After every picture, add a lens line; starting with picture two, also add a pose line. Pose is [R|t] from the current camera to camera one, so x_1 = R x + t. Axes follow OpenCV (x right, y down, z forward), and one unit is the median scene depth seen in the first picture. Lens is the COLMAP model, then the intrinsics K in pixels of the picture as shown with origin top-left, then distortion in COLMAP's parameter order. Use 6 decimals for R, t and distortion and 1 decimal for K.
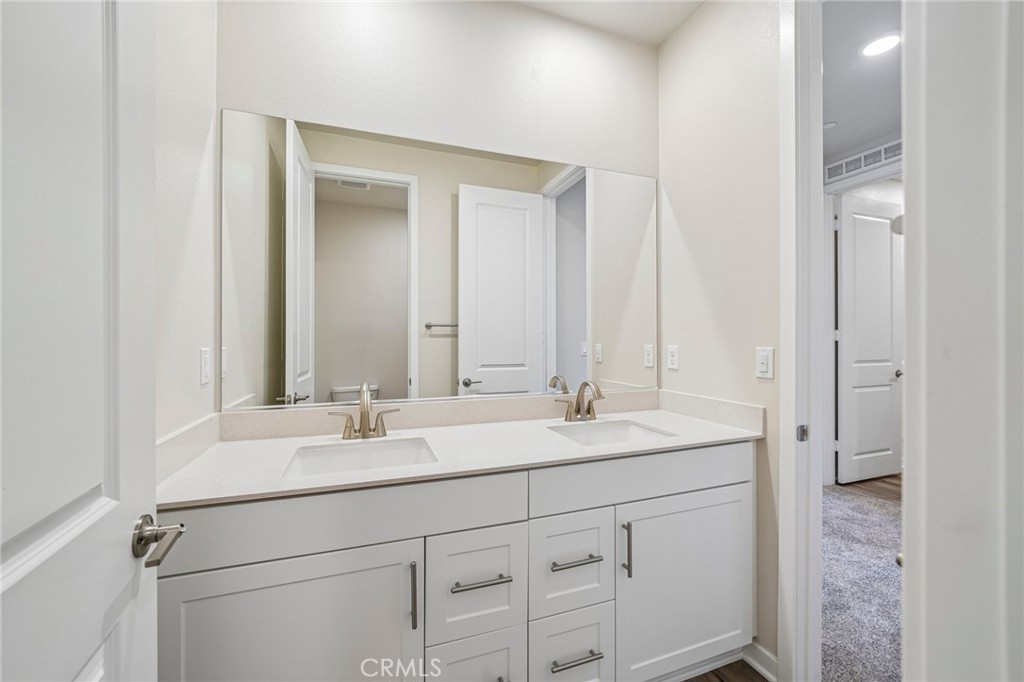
lens RADIAL K [[404.4, 0, 511.8], [0, 404.4, 335.0], [0, 0, 1]] dist [-0.000518, -0.000018]
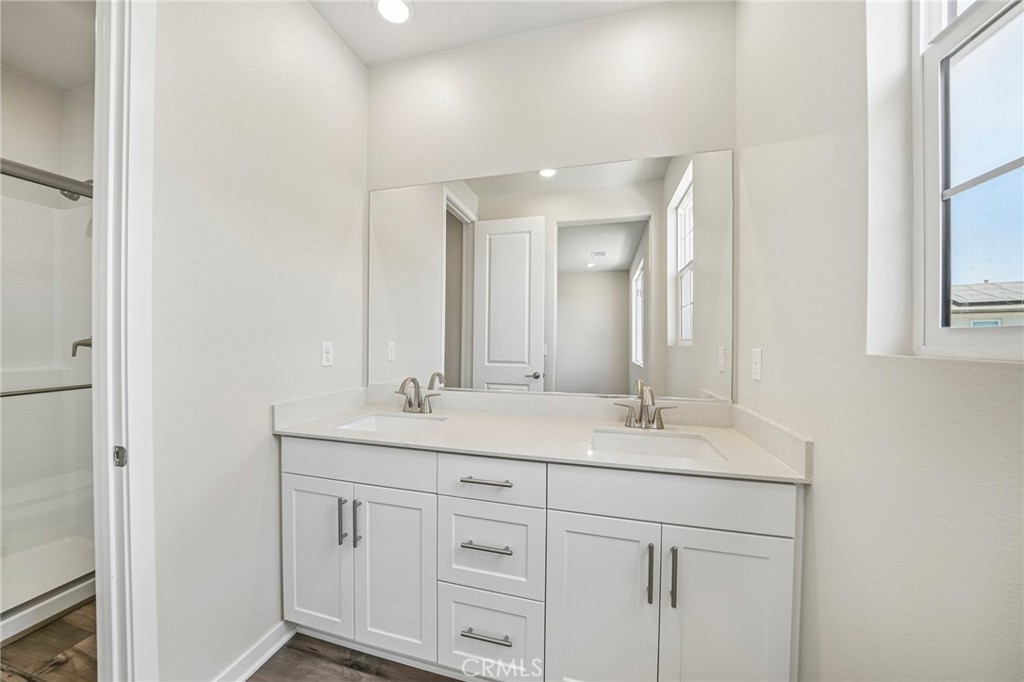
lens RADIAL K [[351.0, 0, 508.8], [0, 351.0, 343.1], [0, 0, 1]] dist [-0.027987, 0.002767]
pose [[0.817518, 0.011901, -0.575780, 0.510265], [-0.006668, 0.999915, 0.011201, 0.004289], [0.575865, -0.005318, 0.817528, 0.194668]]
